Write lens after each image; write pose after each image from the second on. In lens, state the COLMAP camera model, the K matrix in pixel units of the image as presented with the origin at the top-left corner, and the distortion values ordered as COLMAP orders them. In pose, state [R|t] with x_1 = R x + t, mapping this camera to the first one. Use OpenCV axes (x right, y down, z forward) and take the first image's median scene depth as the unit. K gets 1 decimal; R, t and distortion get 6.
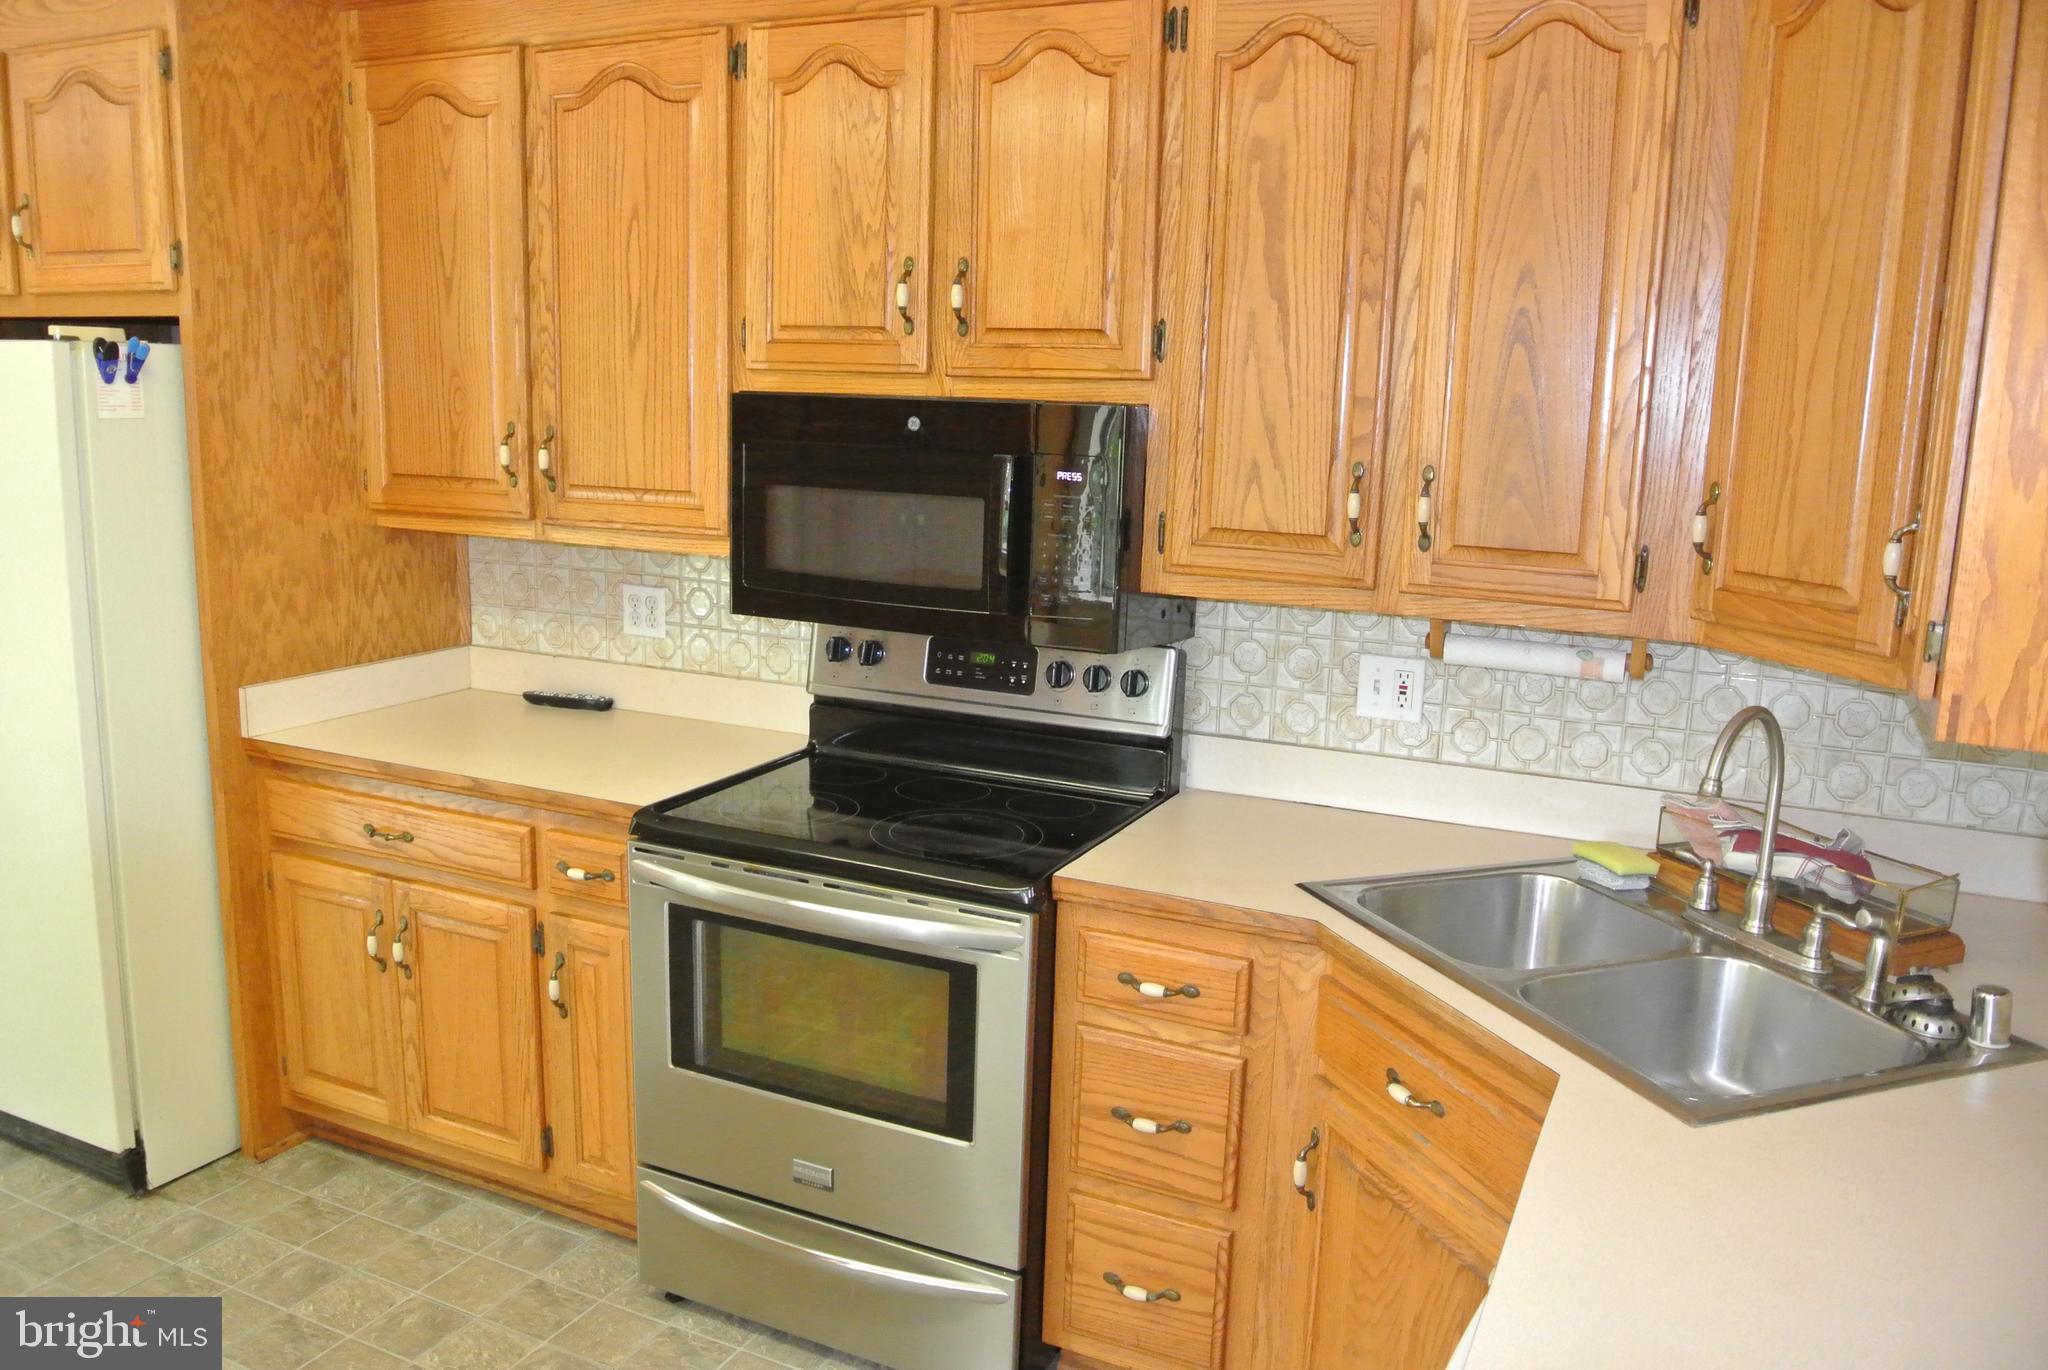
lens RADIAL K [[1582.7, 0, 1018.8], [0, 1582.7, 687.8], [0, 0, 1]] dist [-0.068313, 0.017292]
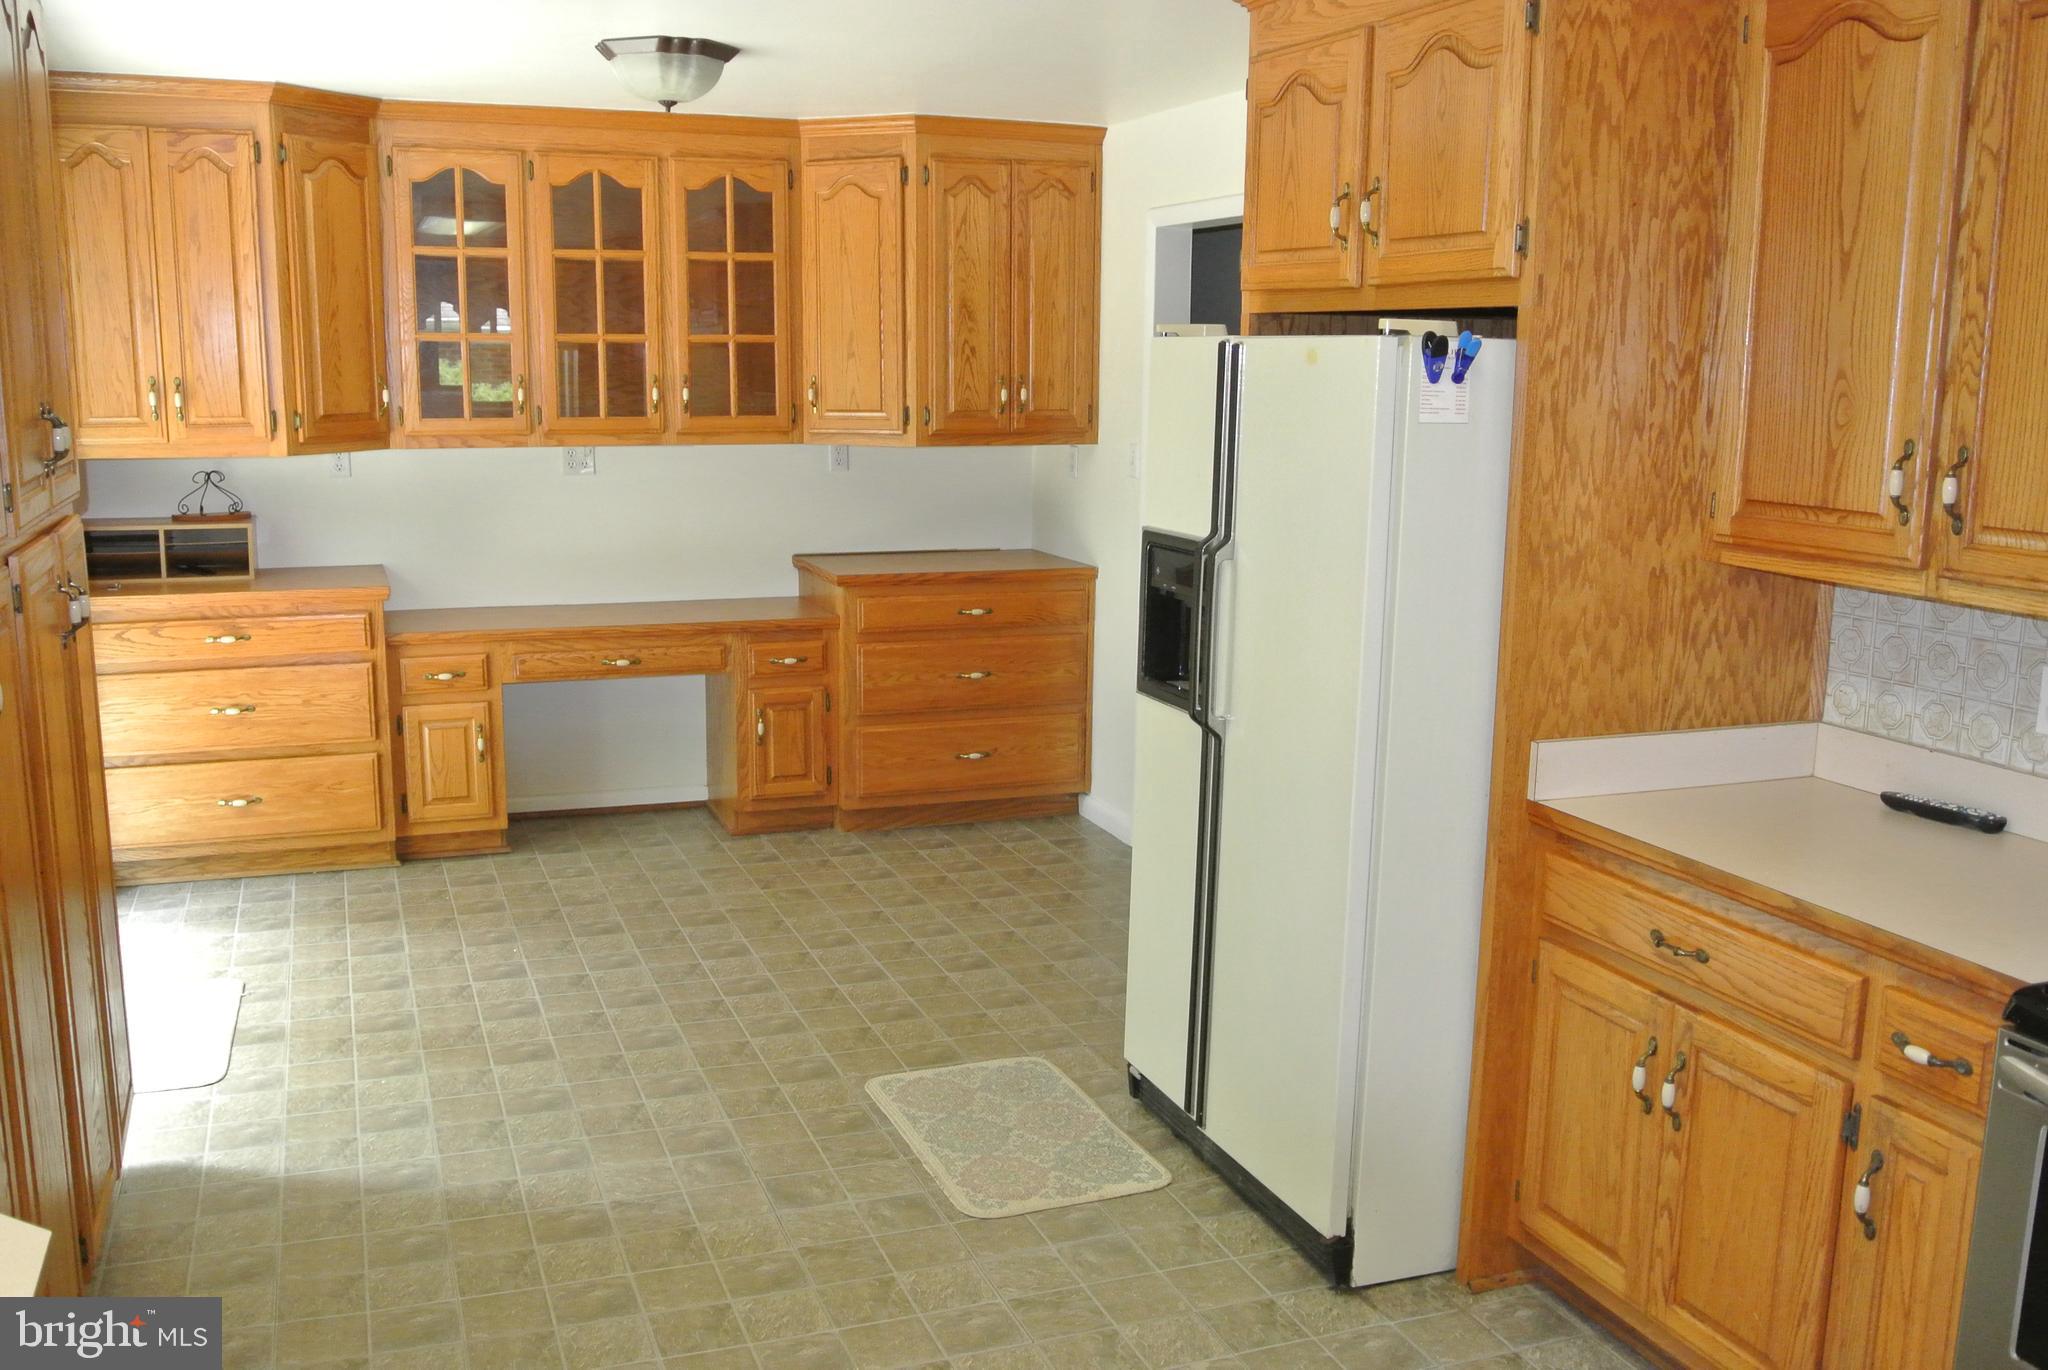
lens RADIAL K [[1783.6, 0, 1015.0], [0, 1783.6, 686.2], [0, 0, 1]] dist [-0.074863, 0.024487]
pose [[0.709471, 0.109915, -0.696110, -0.030722], [-0.127777, 0.991454, 0.026319, -0.019258], [0.693054, 0.070274, 0.717452, 0.108142]]
